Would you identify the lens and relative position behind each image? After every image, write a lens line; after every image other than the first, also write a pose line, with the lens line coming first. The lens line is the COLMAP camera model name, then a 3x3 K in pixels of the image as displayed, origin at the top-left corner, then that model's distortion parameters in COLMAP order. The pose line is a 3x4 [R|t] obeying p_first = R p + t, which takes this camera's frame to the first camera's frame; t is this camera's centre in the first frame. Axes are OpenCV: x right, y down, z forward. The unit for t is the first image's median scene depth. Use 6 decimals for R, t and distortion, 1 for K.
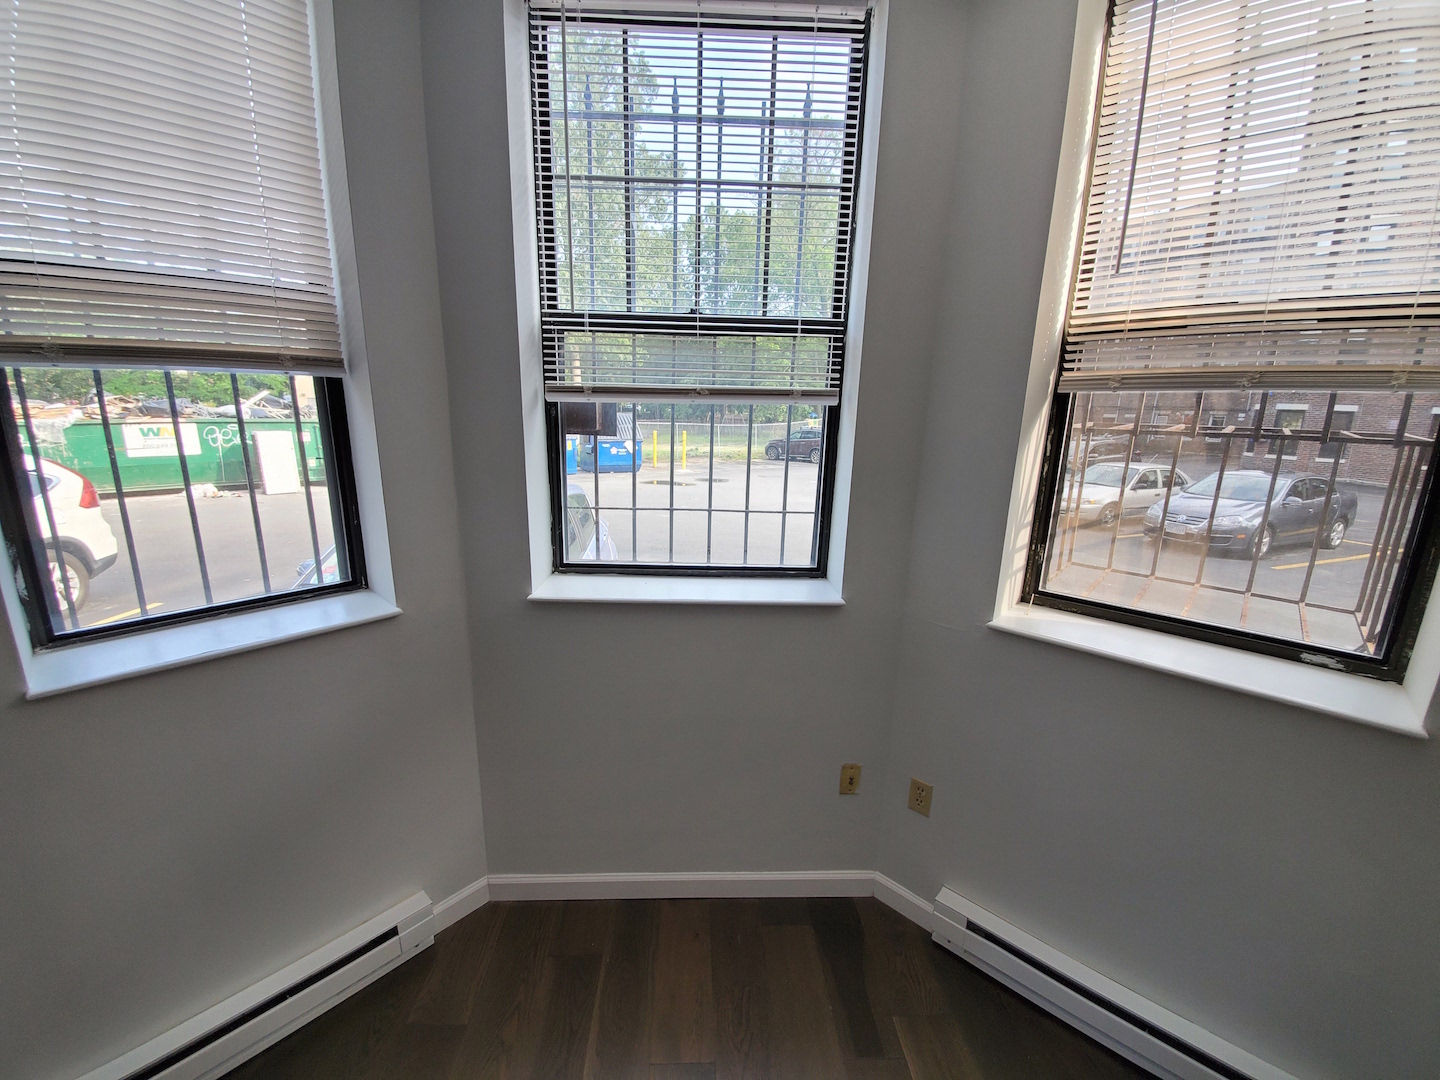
lens RADIAL K [[569.3, 0, 719.7], [0, 569.3, 552.2], [0, 0, 1]] dist [0.012962, -0.016319]
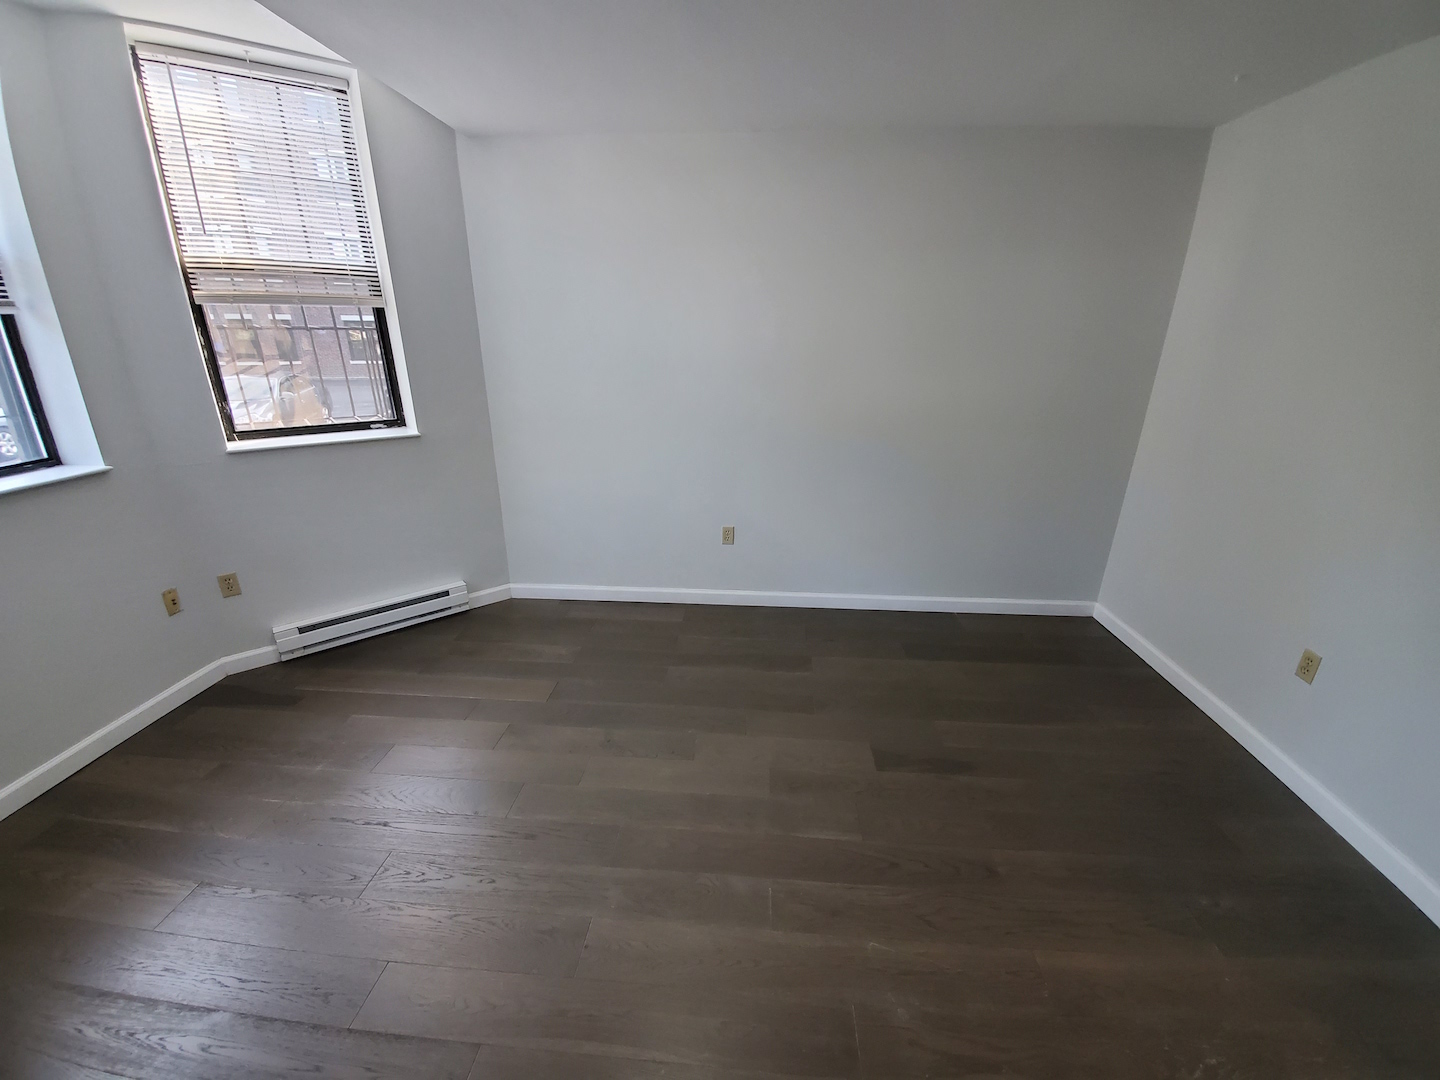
lens RADIAL K [[571.9, 0, 720.6], [0, 571.9, 548.9], [0, 0, 1]] dist [0.000180, -0.010437]
pose [[0.111461, -0.365263, 0.924207, -0.895811], [0.226540, 0.914855, 0.334246, 0.145011], [-0.967603, 0.172114, 0.184717, -0.567009]]
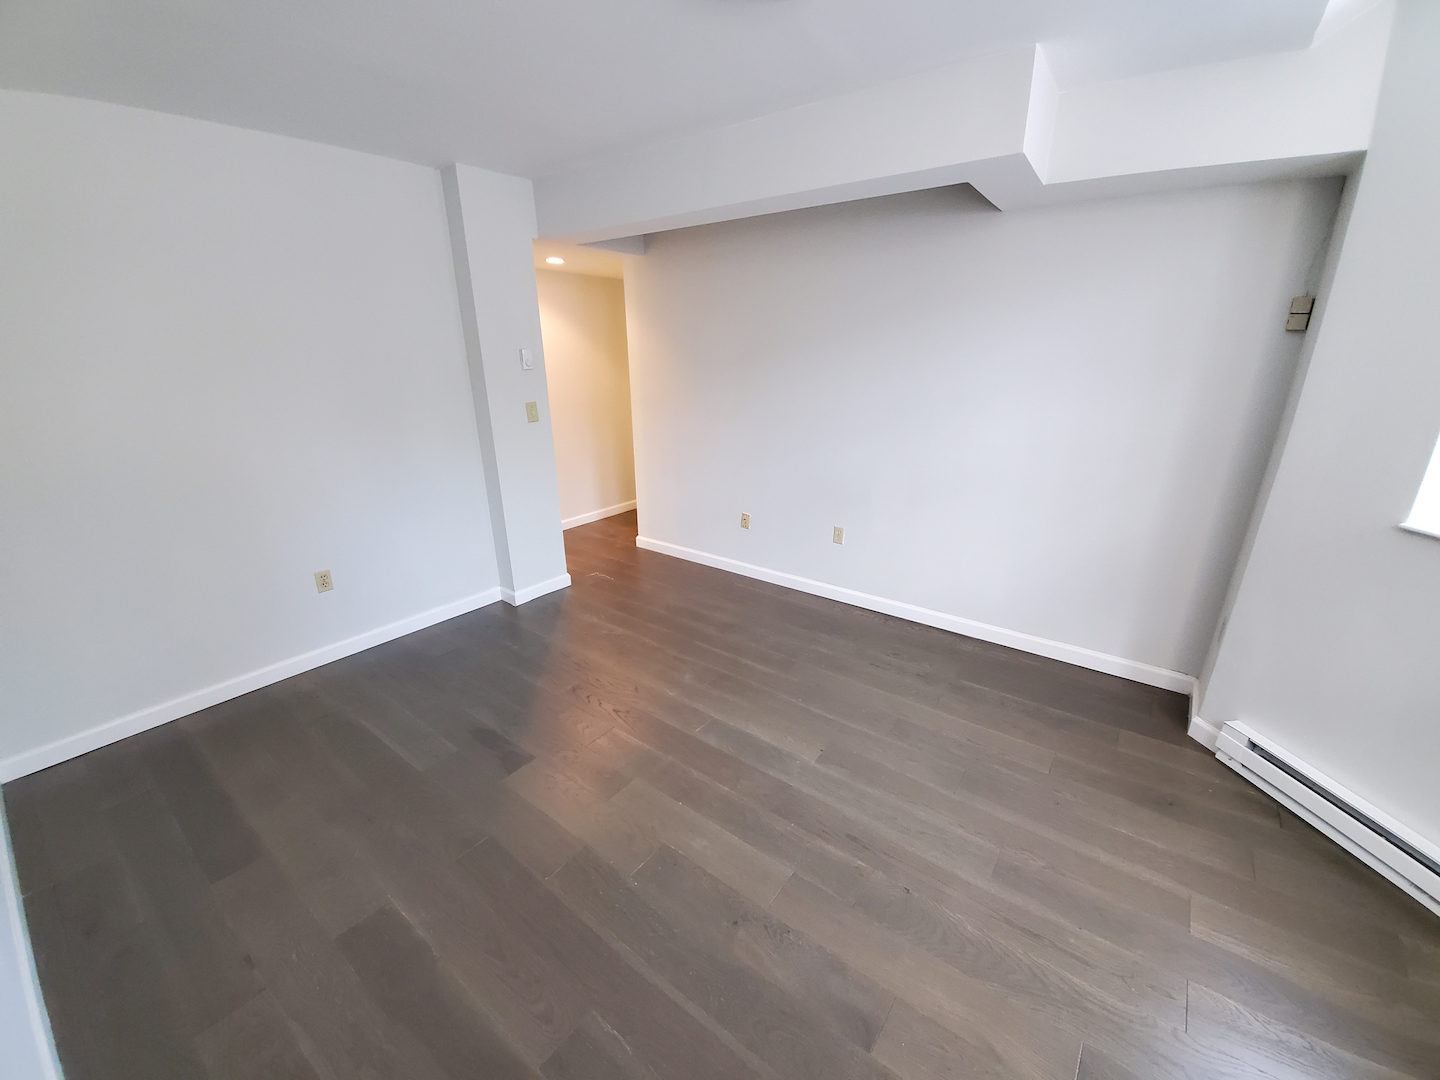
lens RADIAL K [[570.3, 0, 722.7], [0, 570.3, 551.1], [0, 0, 1]] dist [-0.001440, 0.000098]
pose [[-0.636104, 0.241748, -0.732754, 0.774851], [-0.189213, 0.871785, 0.451873, -0.035796], [0.748044, 0.426085, -0.508805, 0.250505]]
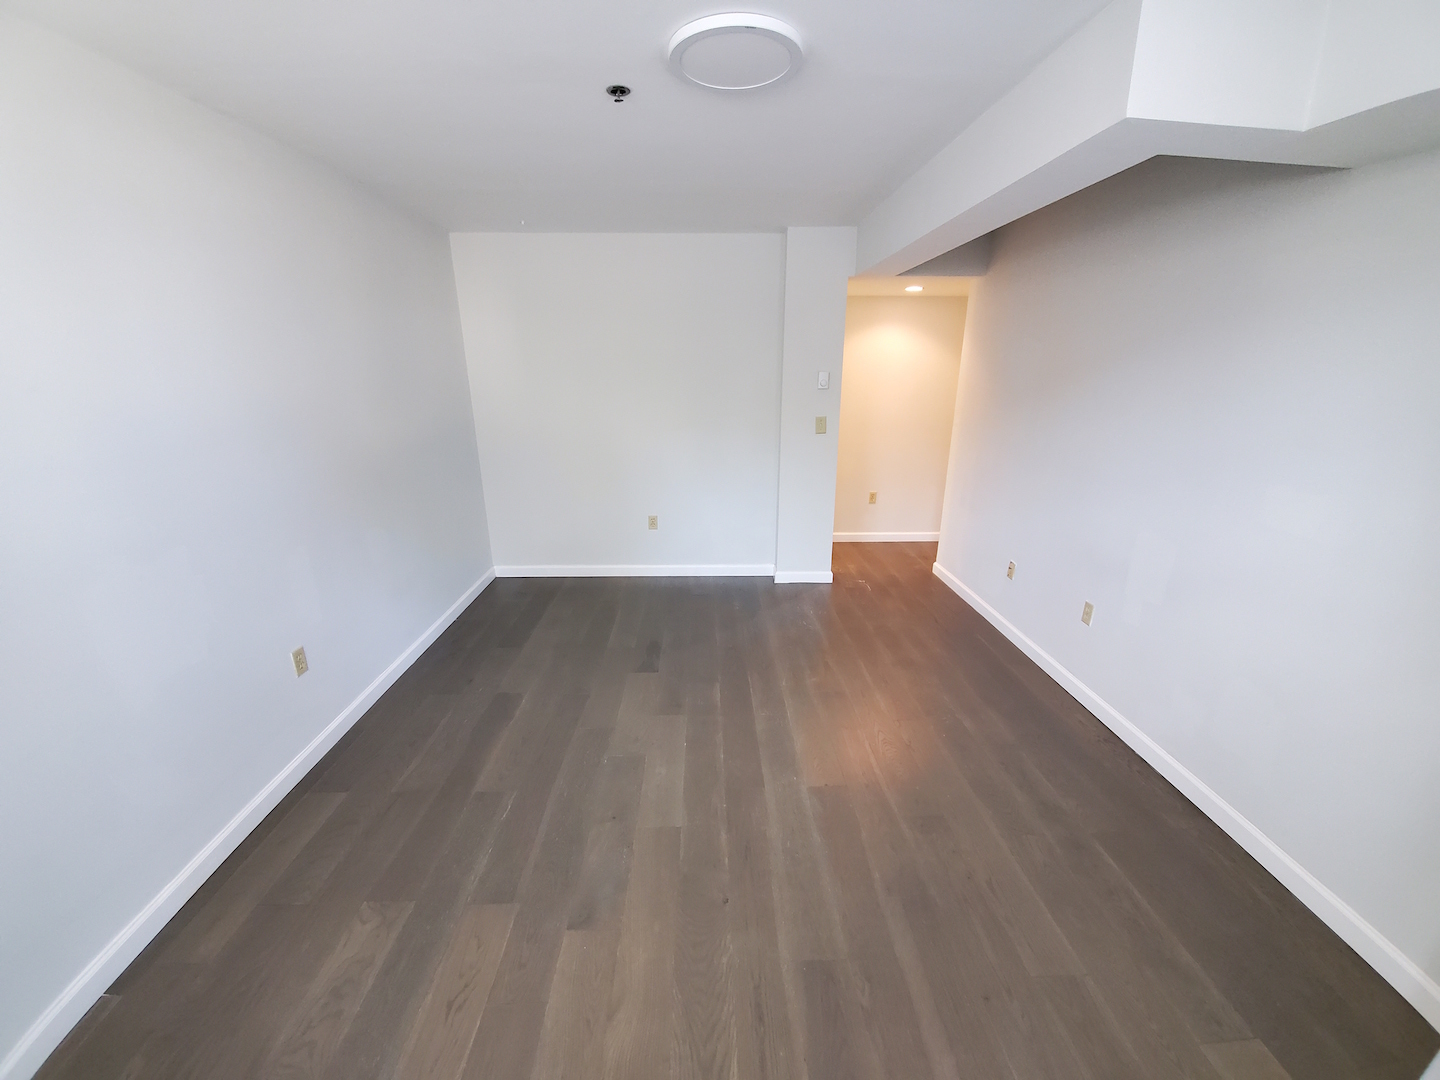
lens RADIAL K [[569.3, 0, 719.7], [0, 569.3, 552.2], [0, 0, 1]] dist [0.012962, -0.016319]
pose [[-0.999659, -0.025817, 0.003828, -0.036957], [-0.020040, 0.853229, 0.521151, -0.198096], [-0.016720, 0.520897, -0.853456, 0.809750]]
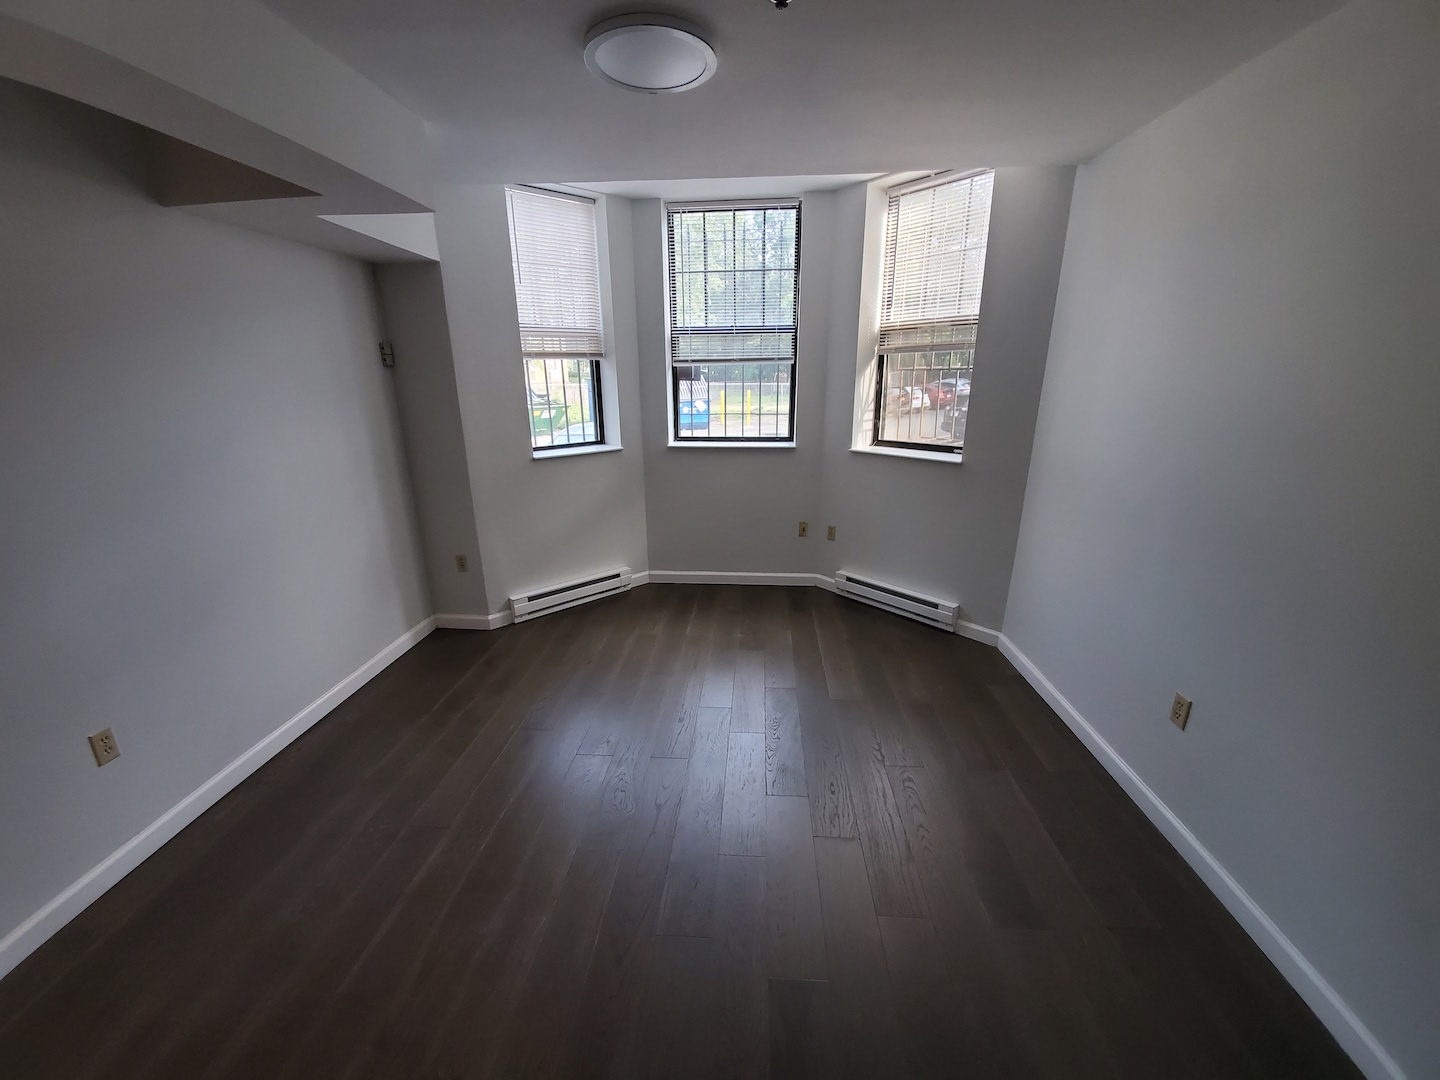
lens RADIAL K [[570.3, 0, 722.7], [0, 570.3, 551.1], [0, 0, 1]] dist [-0.001440, 0.000098]
pose [[0.992316, 0.000564, -0.123729, 0.211327], [0.006689, 0.998283, 0.058195, 0.387475], [0.123550, -0.058576, 0.990608, -1.448486]]
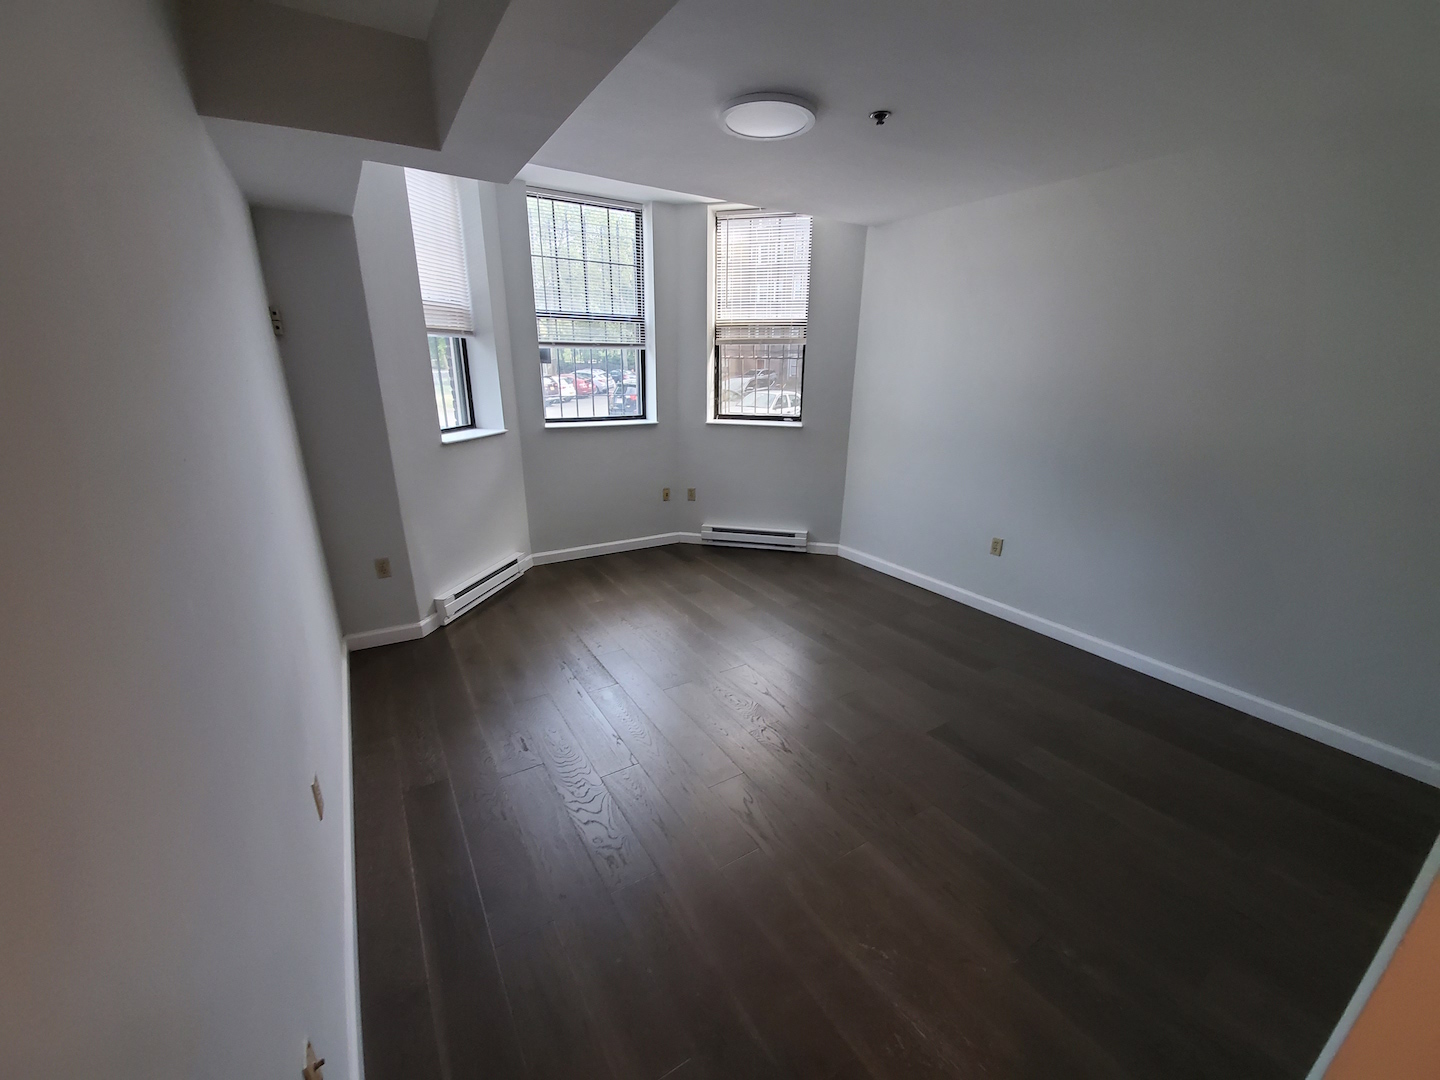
lens RADIAL K [[569.3, 0, 719.7], [0, 569.3, 552.2], [0, 0, 1]] dist [0.012962, -0.016319]
pose [[0.869729, -0.167502, 0.464236, -0.916653], [0.125168, 0.984752, 0.120812, 0.411859], [-0.477394, -0.046966, 0.877433, -1.607408]]
